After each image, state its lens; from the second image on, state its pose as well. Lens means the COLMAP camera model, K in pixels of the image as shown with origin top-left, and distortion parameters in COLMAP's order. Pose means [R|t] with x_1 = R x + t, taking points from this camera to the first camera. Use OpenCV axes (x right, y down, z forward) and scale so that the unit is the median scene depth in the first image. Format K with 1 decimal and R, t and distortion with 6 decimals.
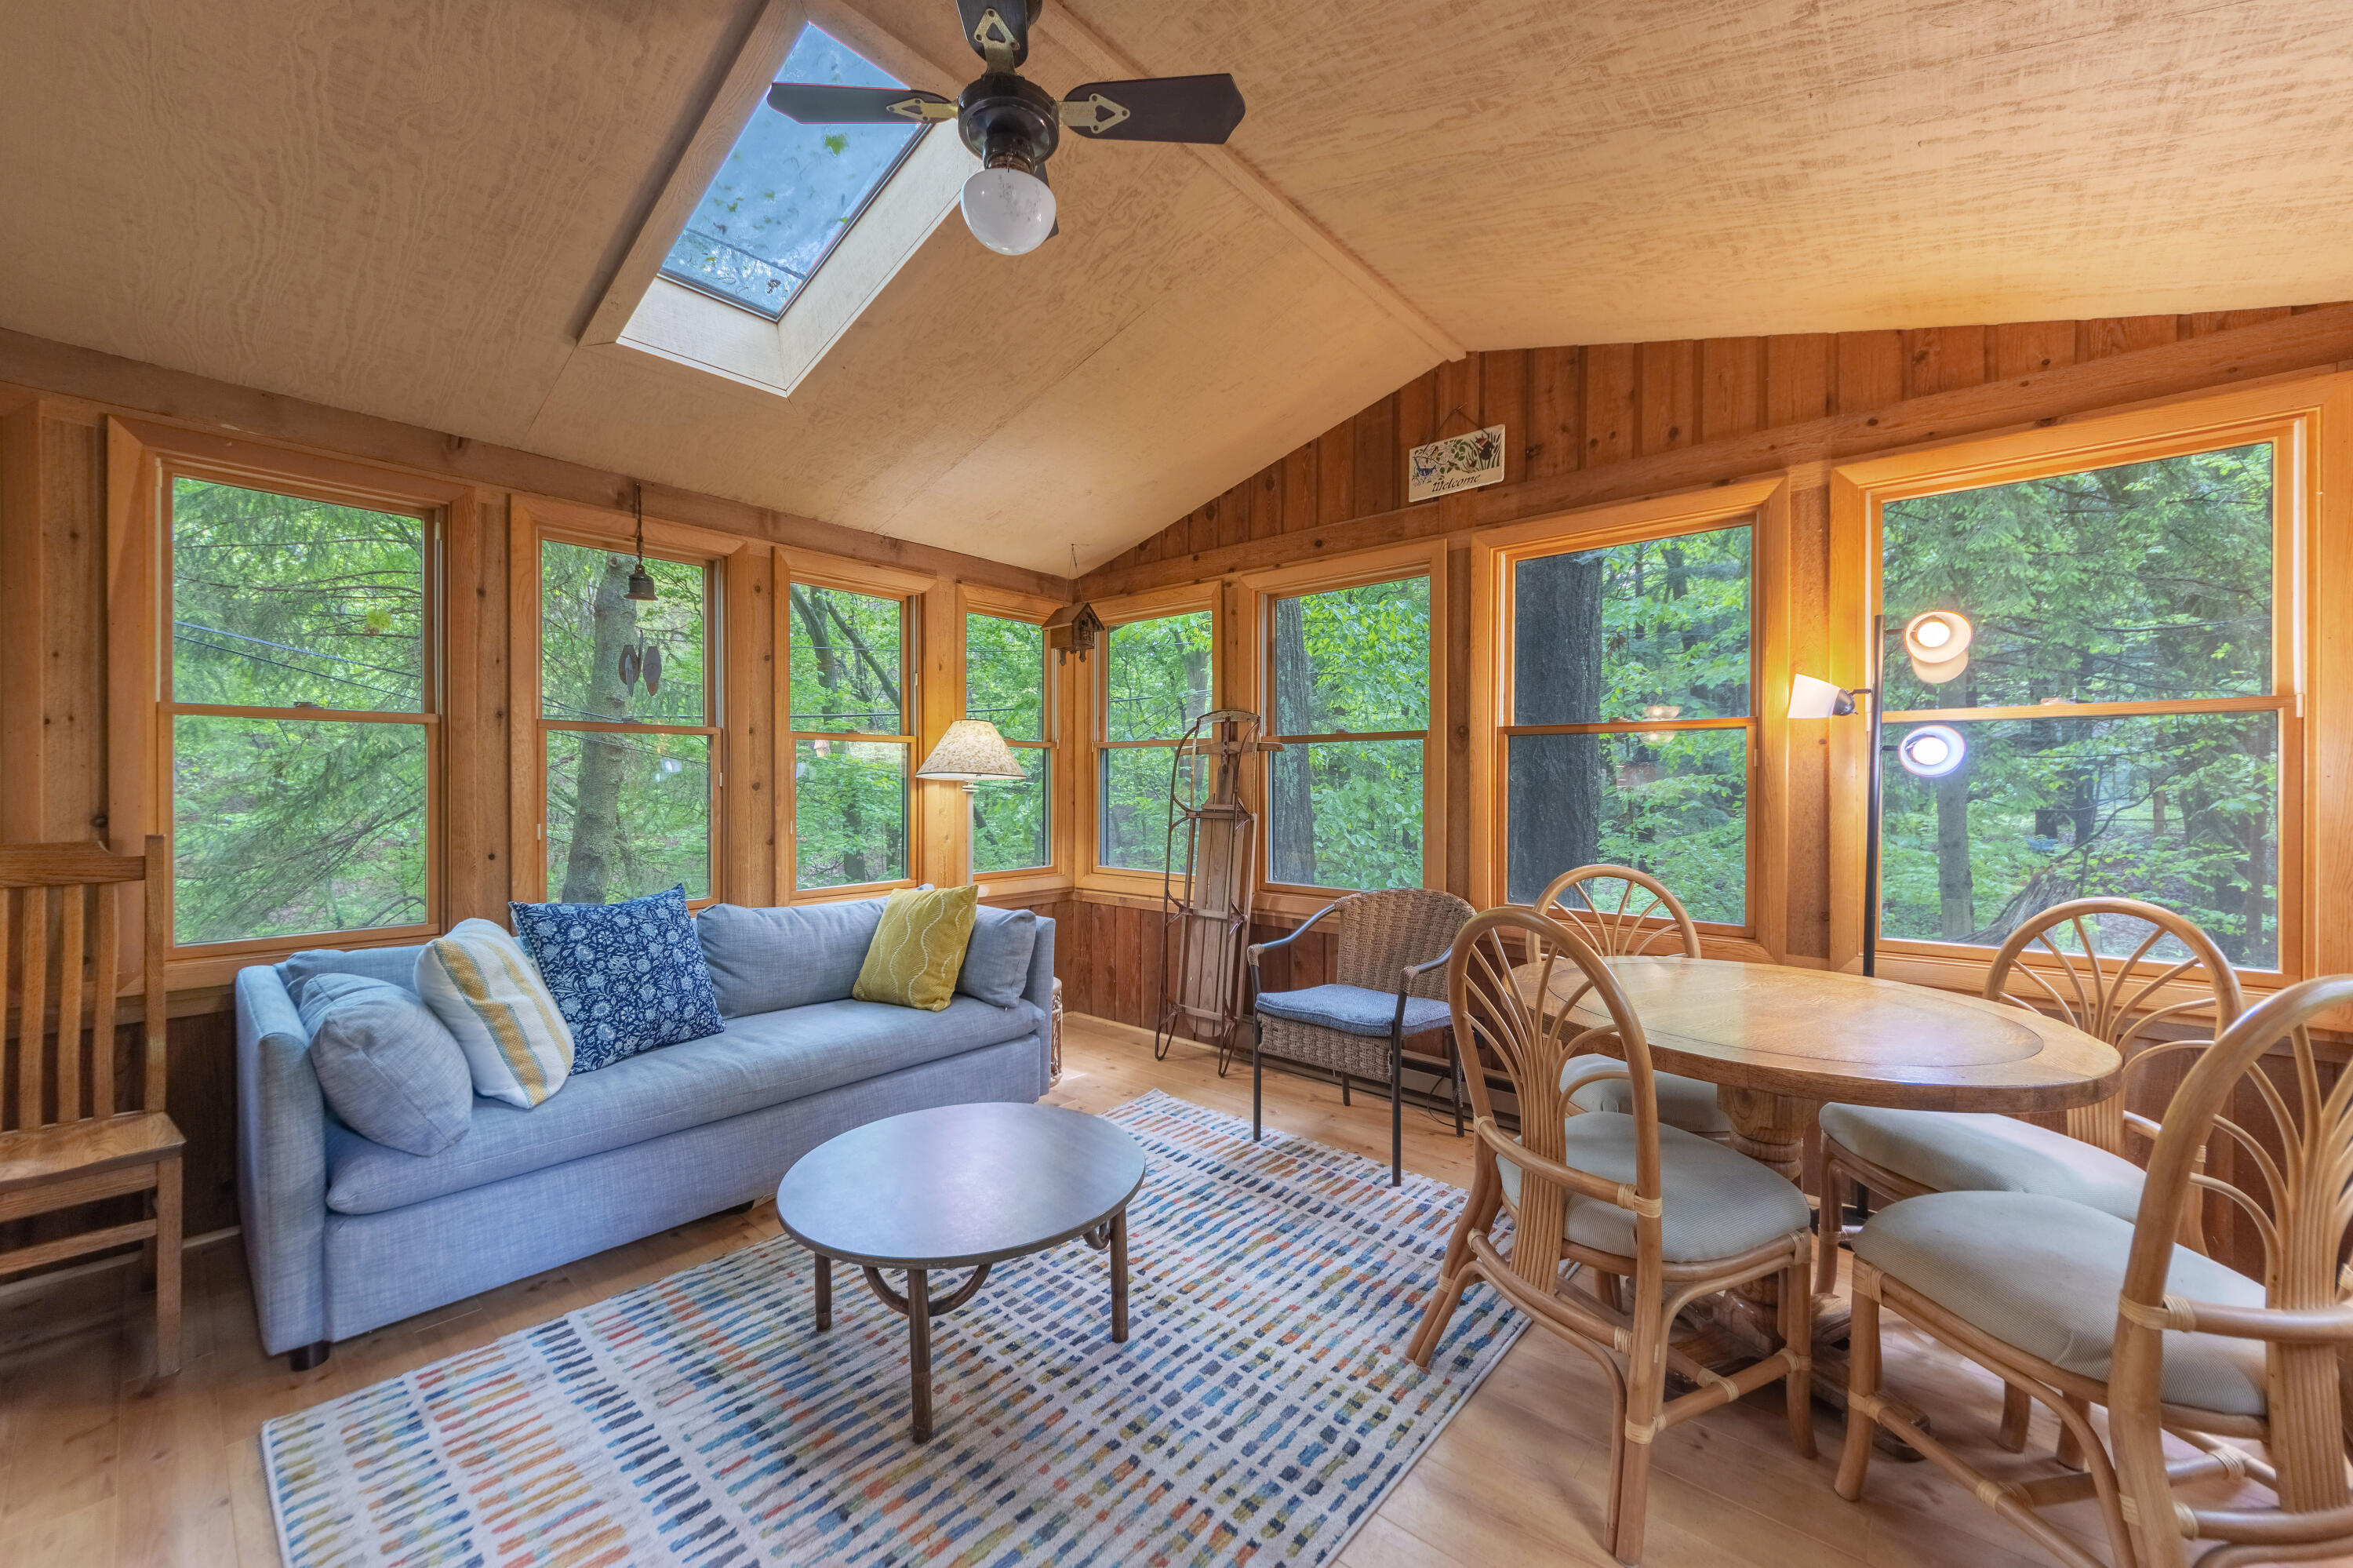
lens RADIAL K [[890.2, 0, 1176.5], [0, 890.2, 784.0], [0, 0, 1]] dist [-0.009108, -0.000015]
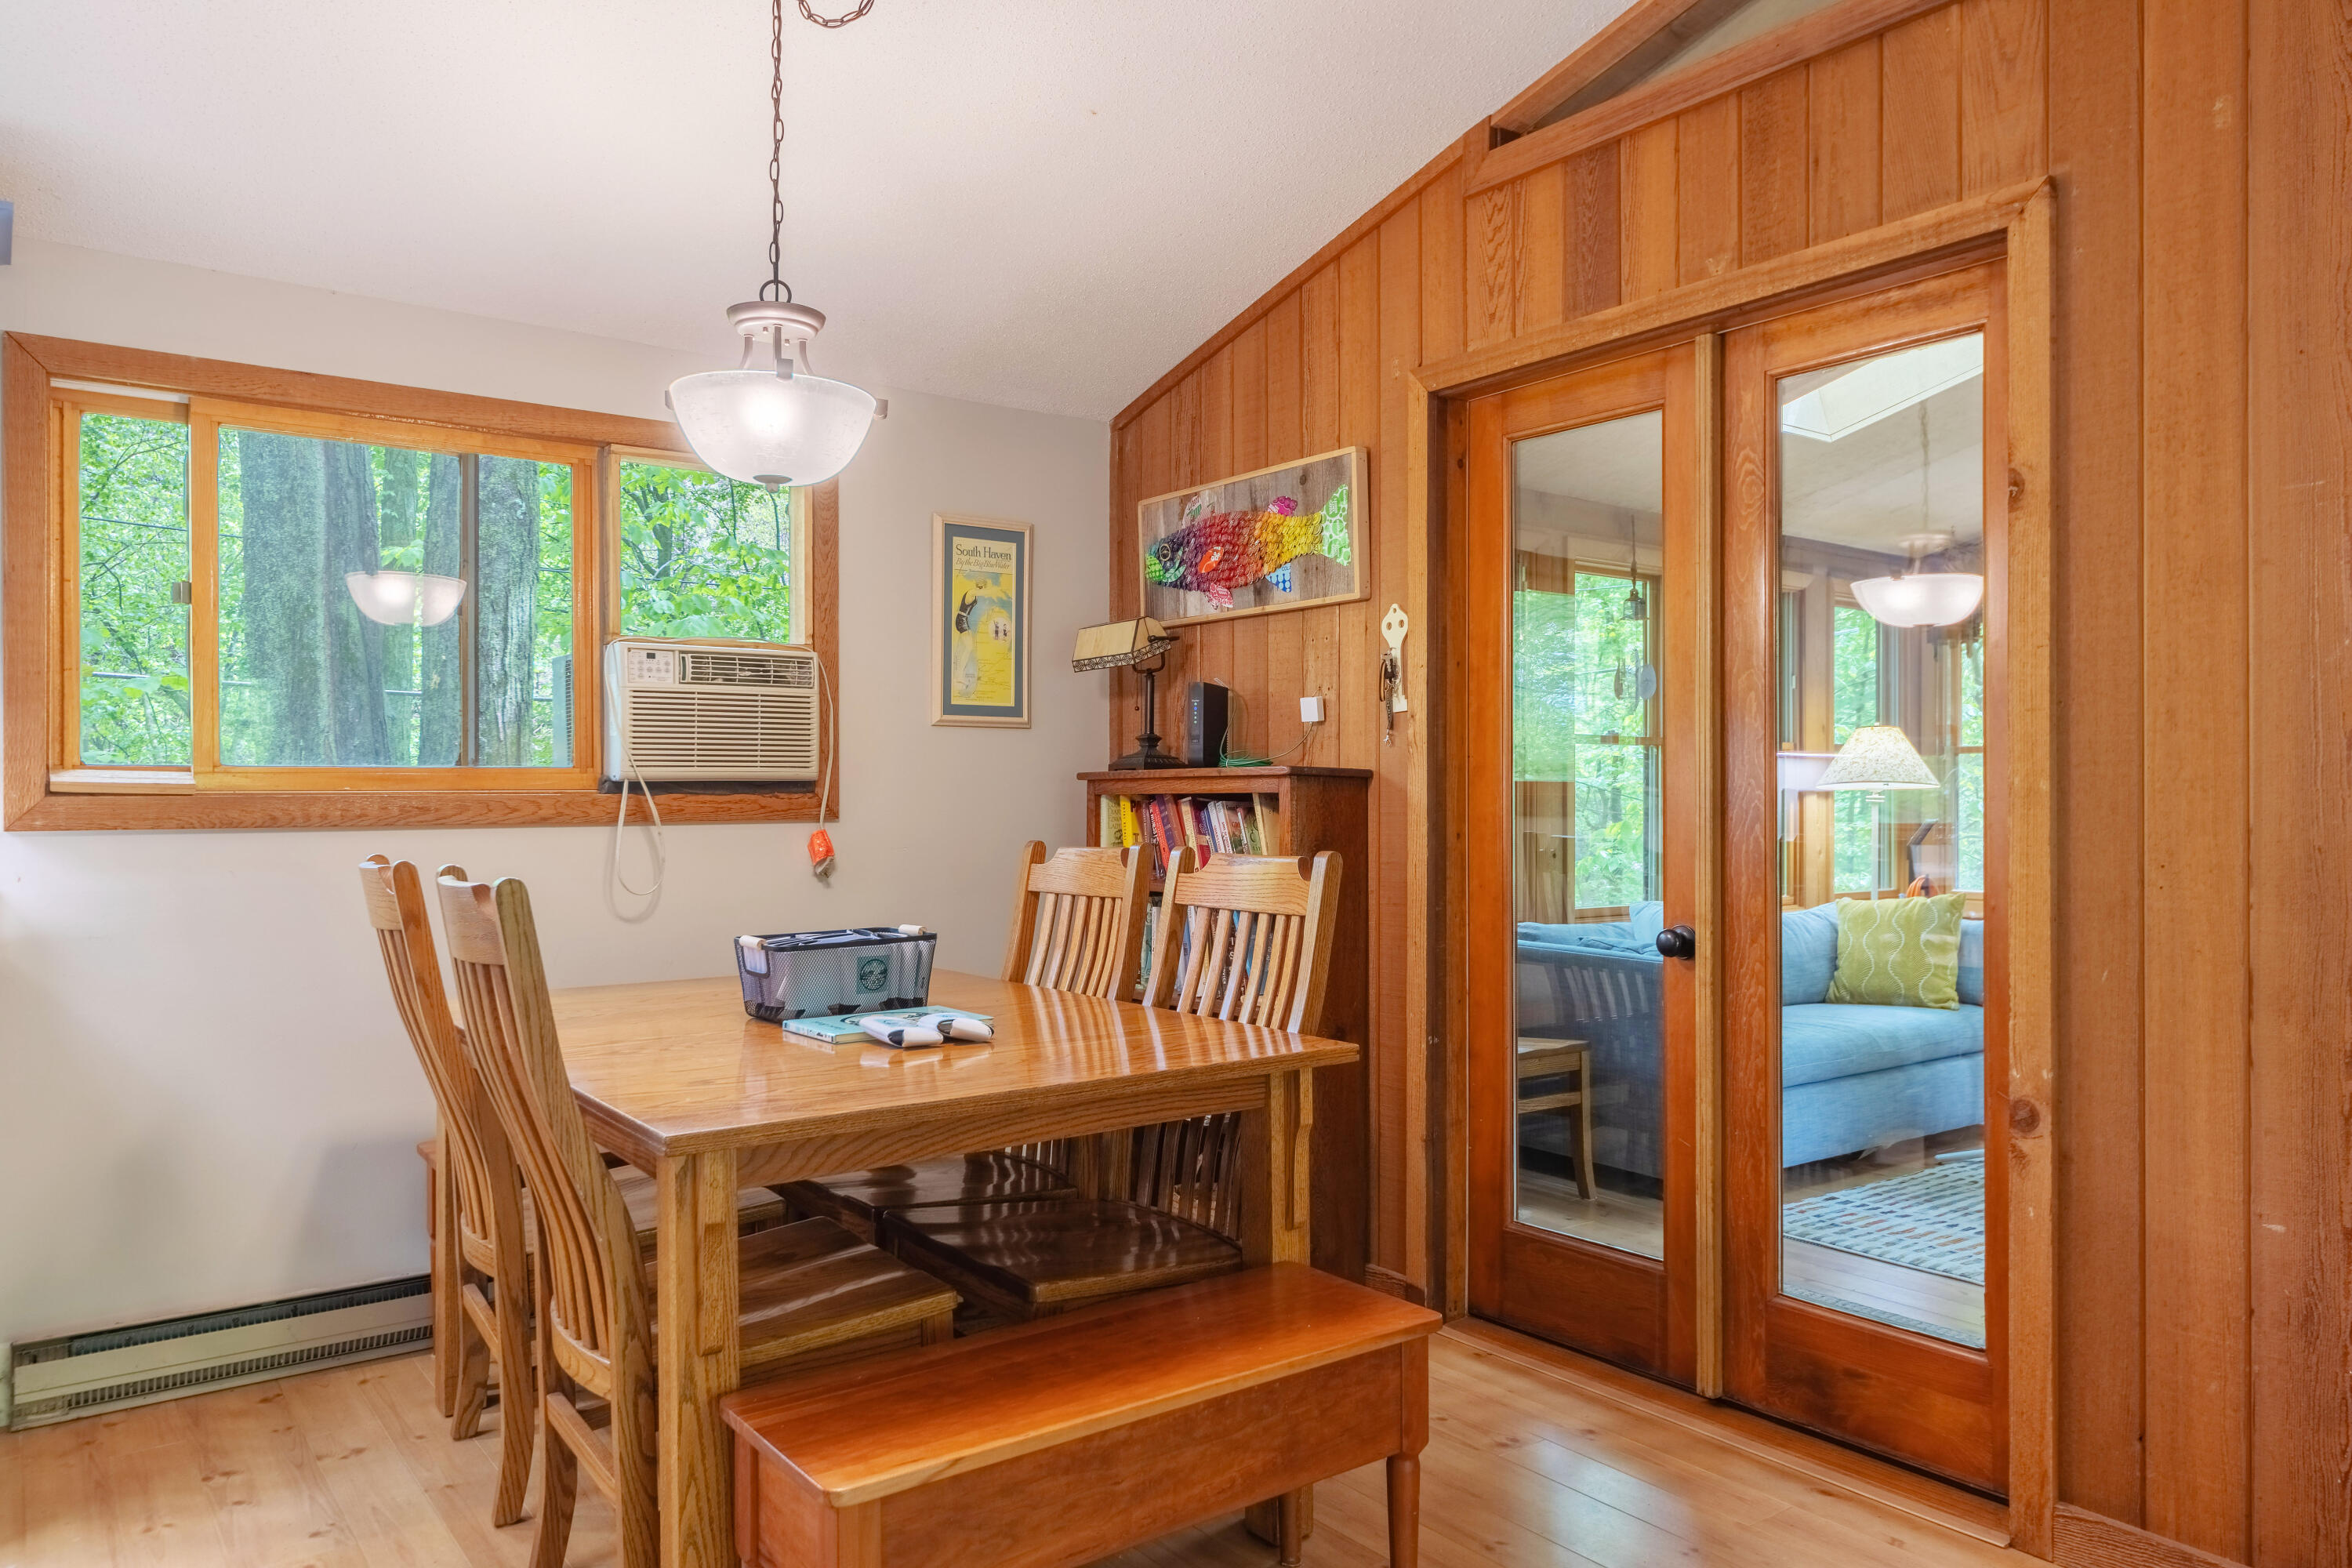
lens RADIAL K [[1582.3, 0, 1177.1], [0, 1582.3, 776.7], [0, 0, 1]] dist [0.001930, 0.001335]
pose [[0.976058, -0.000213, -0.217511, -0.871744], [-0.003052, 0.999888, -0.014677, 0.014255], [0.217490, 0.014990, 0.975947, -1.172592]]
